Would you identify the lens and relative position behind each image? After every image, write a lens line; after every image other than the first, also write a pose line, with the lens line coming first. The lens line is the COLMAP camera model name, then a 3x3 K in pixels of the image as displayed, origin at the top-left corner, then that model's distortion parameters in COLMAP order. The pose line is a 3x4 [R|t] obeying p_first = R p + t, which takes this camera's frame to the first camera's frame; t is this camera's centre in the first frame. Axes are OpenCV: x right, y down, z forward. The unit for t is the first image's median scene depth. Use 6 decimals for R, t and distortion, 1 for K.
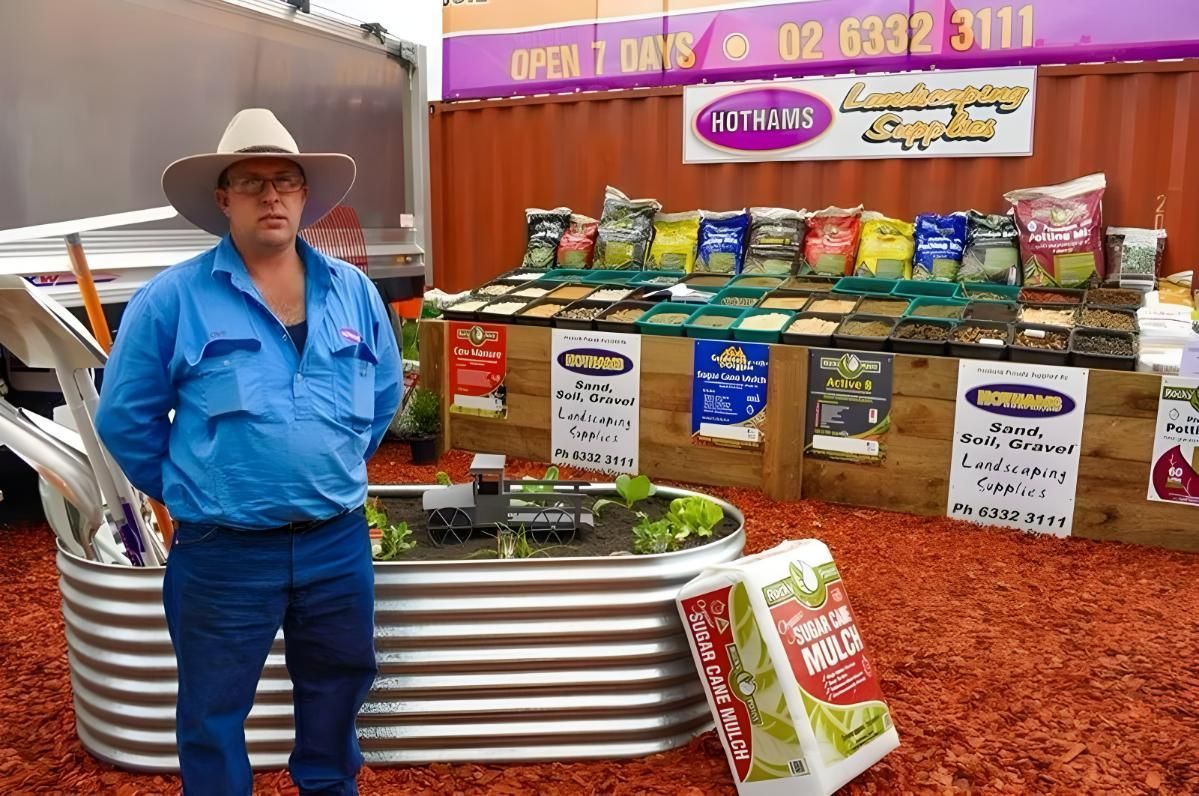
lens RADIAL K [[977.9, 0, 602.2], [0, 977.9, 398.2], [0, 0, 1]] dist [-0.053167, -0.007529]
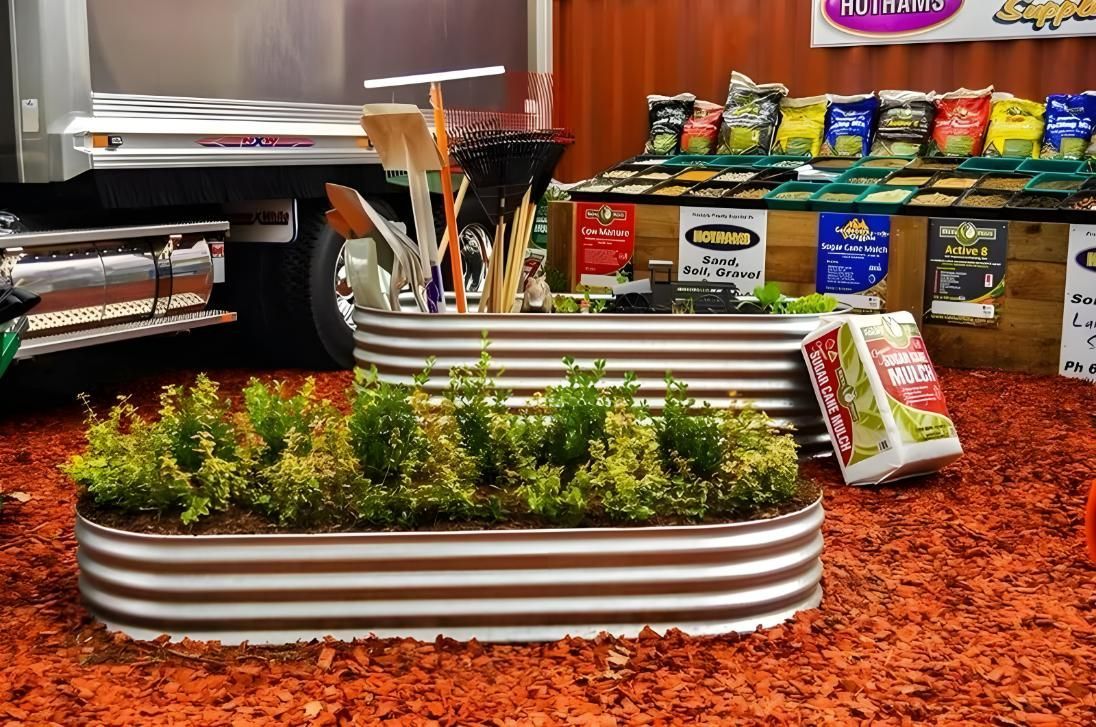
lens RADIAL K [[1388.5, 0, 547.2], [0, 1388.5, 363.8], [0, 0, 1]] dist [0.004376, 0.000000]
pose [[0.994623, 0.016469, -0.102246, -0.039332], [-0.018460, 0.999657, -0.018560, 0.128186], [0.101906, 0.020348, 0.994586, -0.487433]]
